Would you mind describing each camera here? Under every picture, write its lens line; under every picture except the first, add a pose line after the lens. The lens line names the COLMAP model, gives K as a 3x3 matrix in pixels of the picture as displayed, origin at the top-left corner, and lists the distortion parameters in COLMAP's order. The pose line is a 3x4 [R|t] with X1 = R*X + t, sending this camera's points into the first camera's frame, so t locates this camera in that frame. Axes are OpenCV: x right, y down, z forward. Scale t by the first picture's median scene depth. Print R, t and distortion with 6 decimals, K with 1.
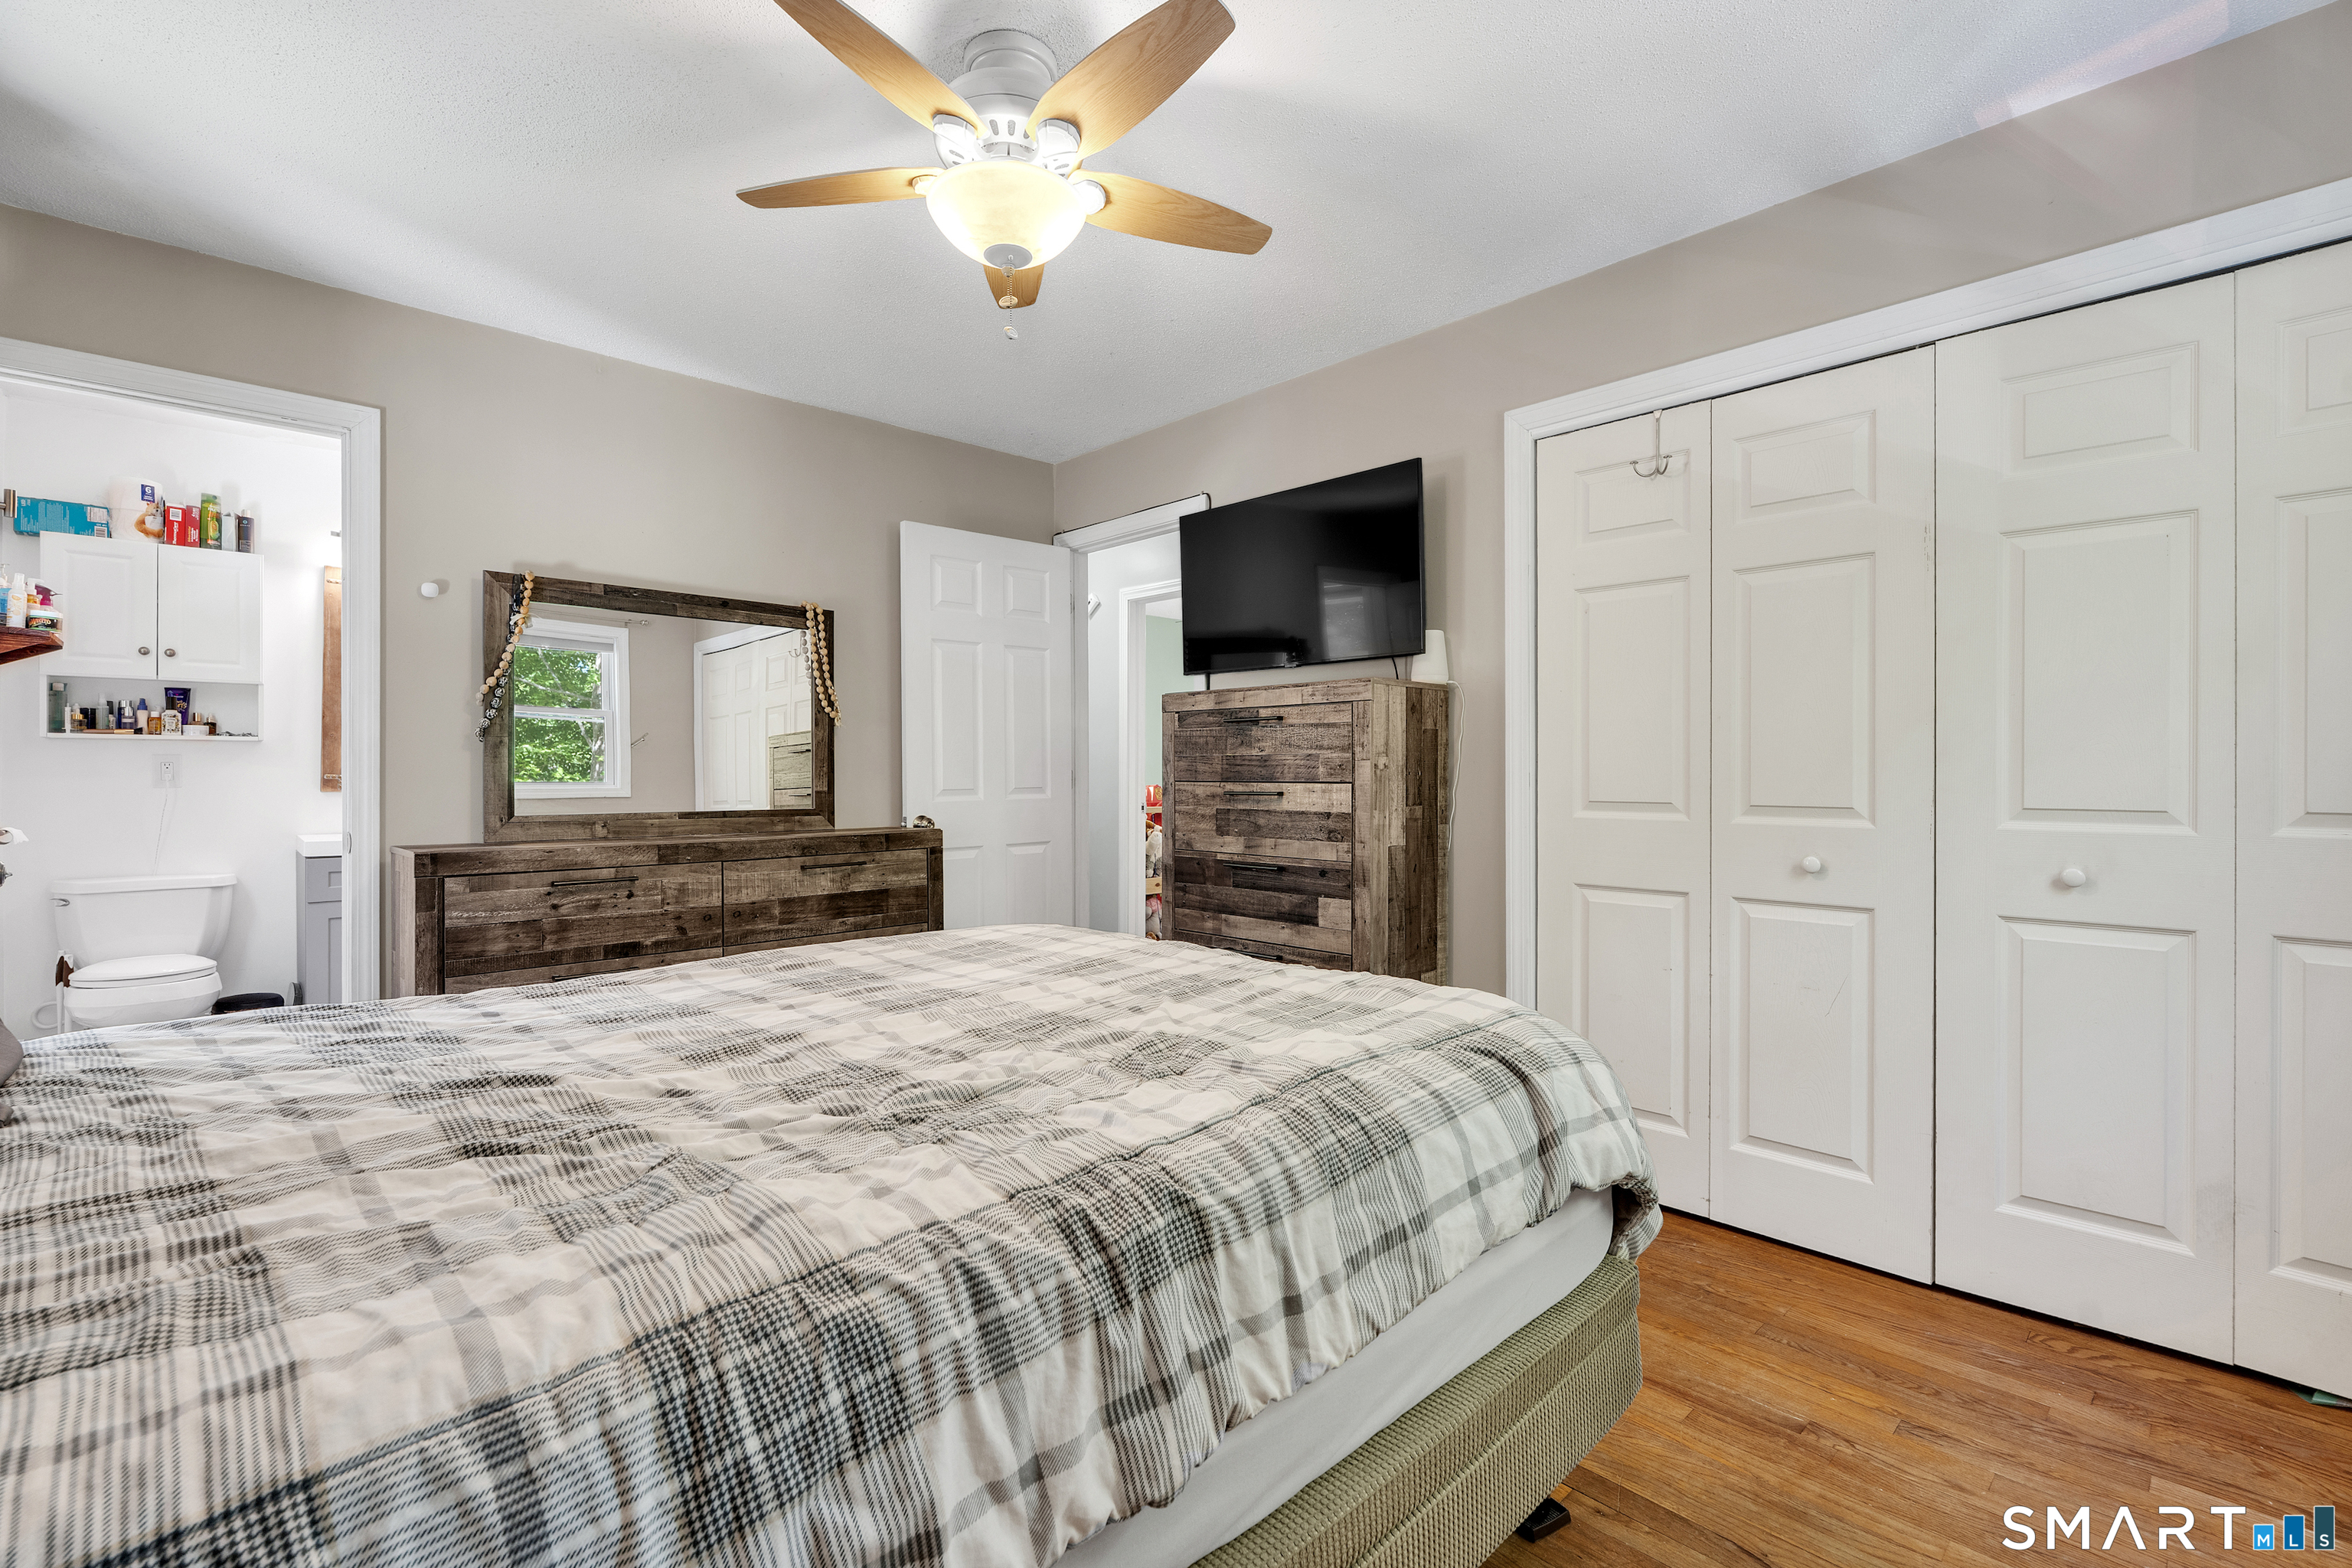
lens RADIAL K [[1043.7, 0, 1178.8], [0, 1043.7, 777.7], [0, 0, 1]] dist [-0.015434, 0.000212]
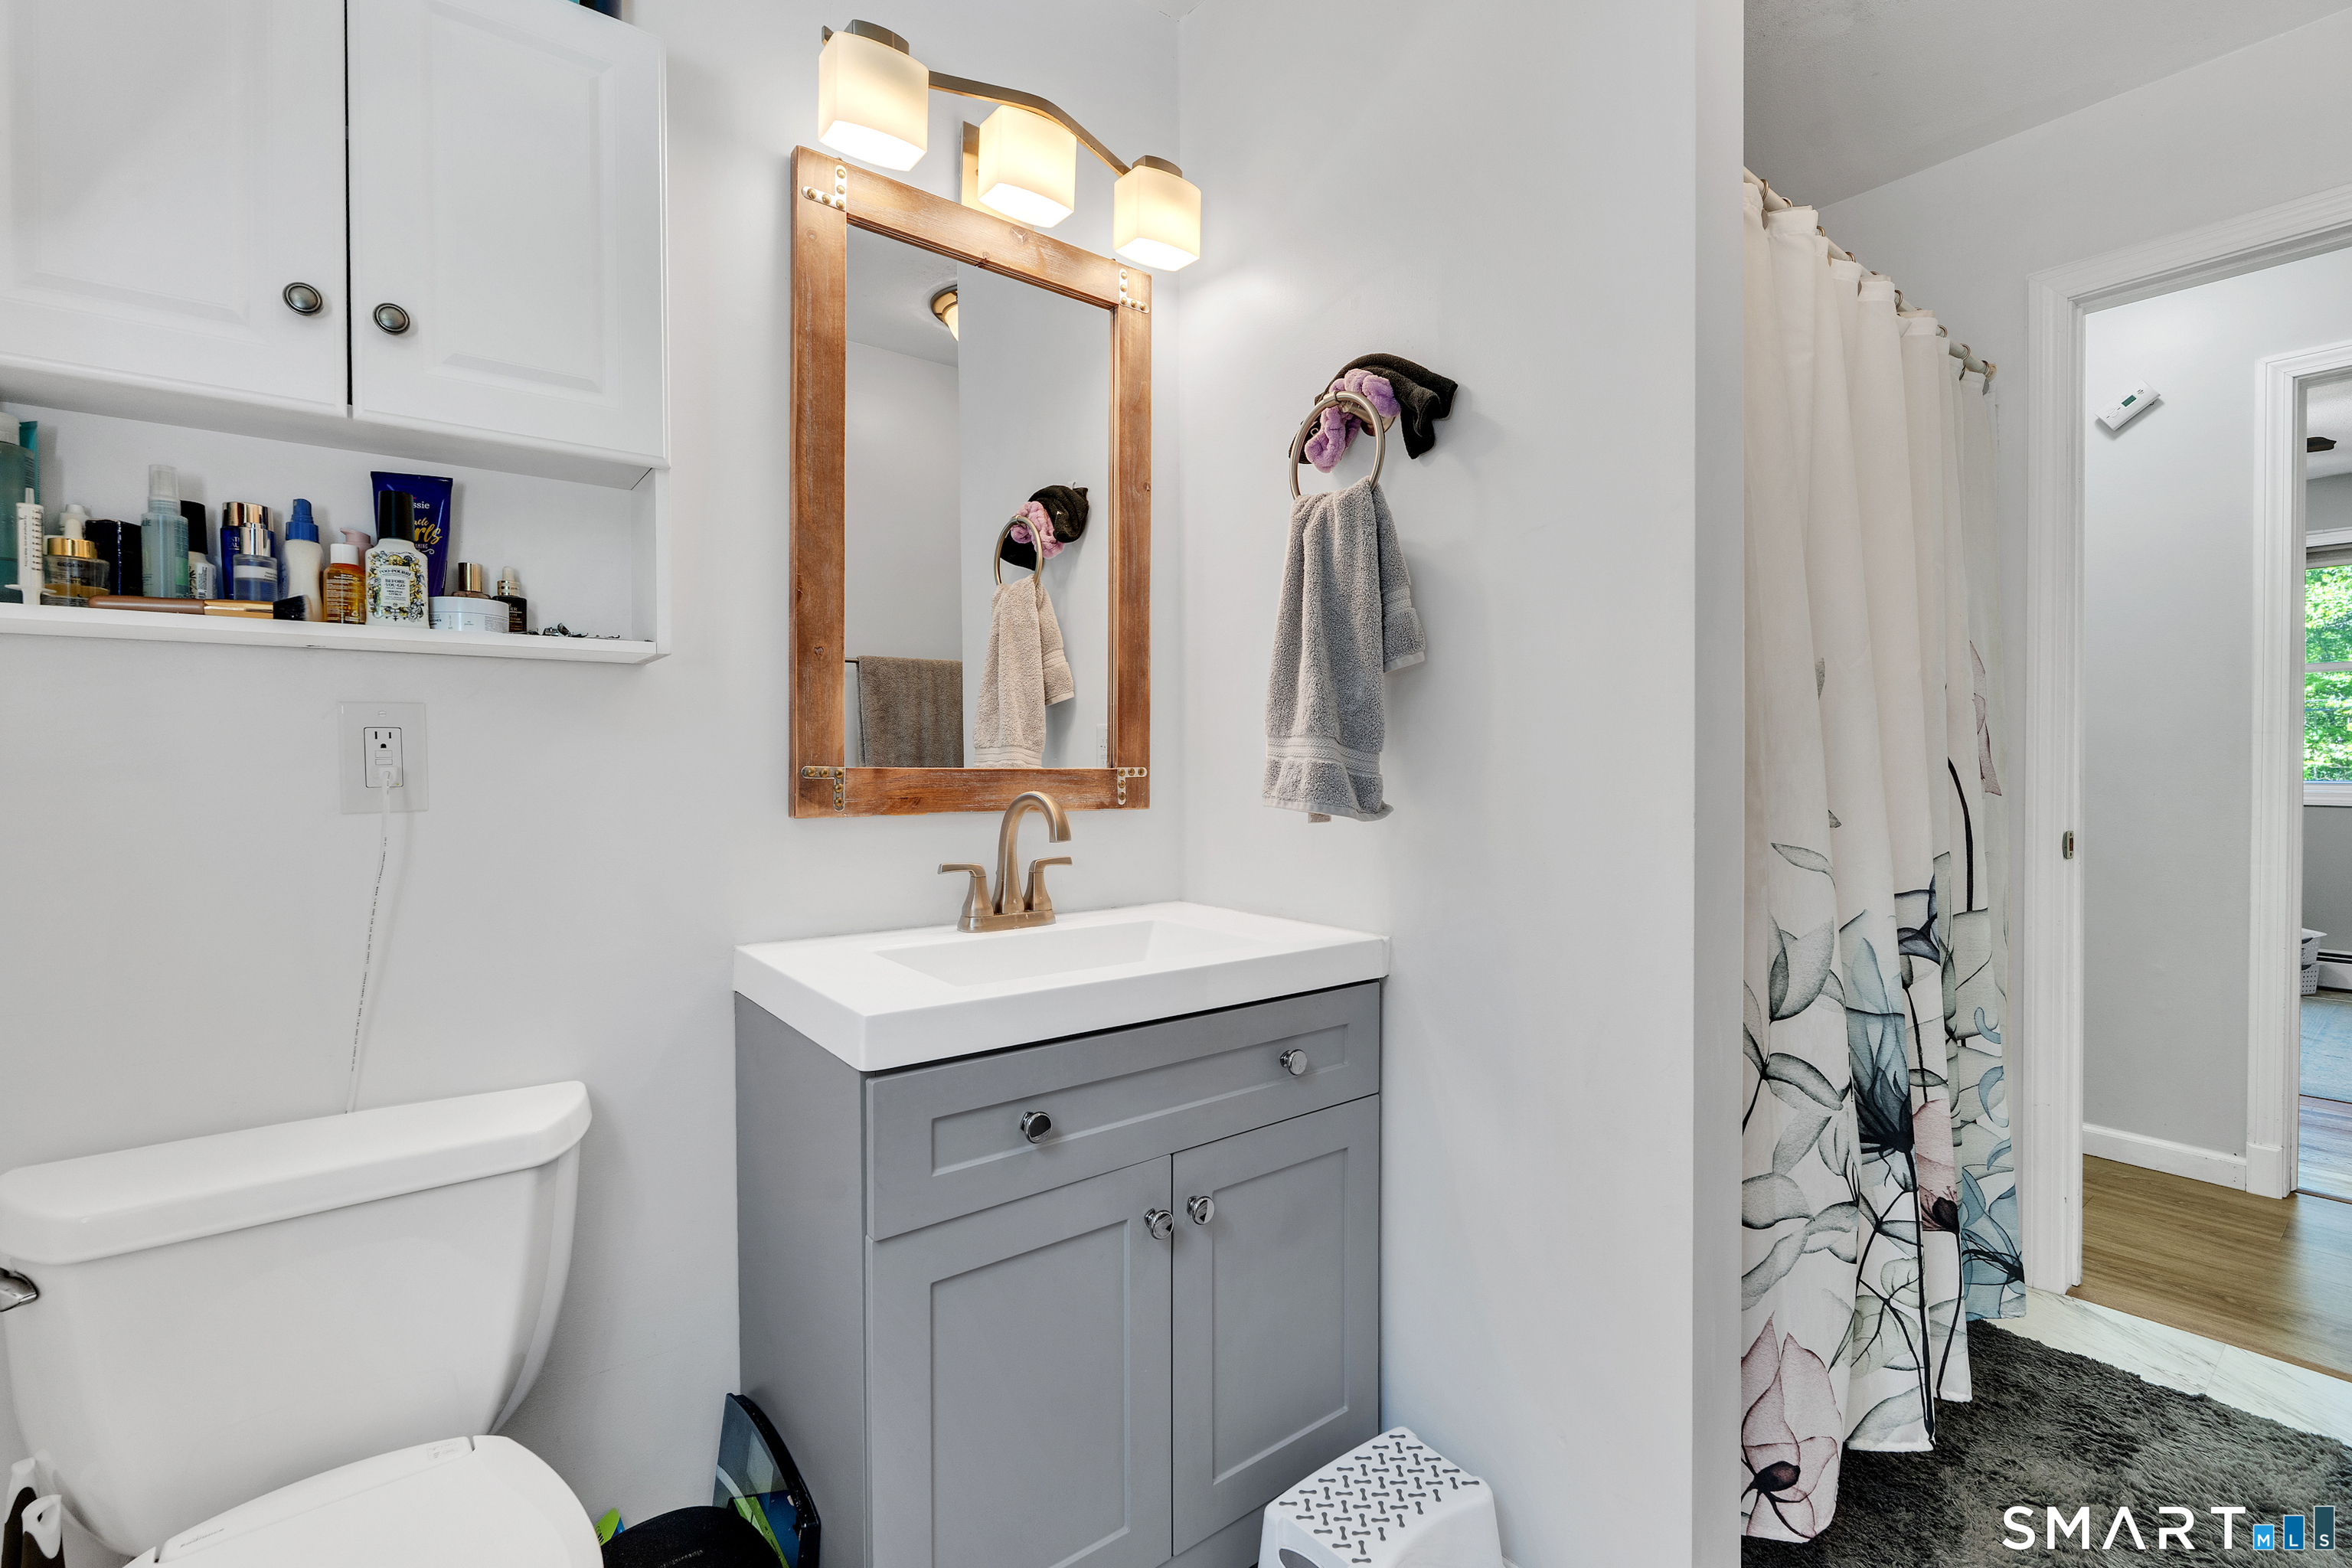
lens RADIAL K [[1043.7, 0, 1174.1], [0, 1043.7, 781.4], [0, 0, 1]] dist [-0.015434, 0.000212]
pose [[0.993113, -0.004080, -0.117087, -0.737083], [0.004894, 0.999966, 0.006664, -0.000019], [0.117056, -0.007191, 0.993099, 0.745278]]
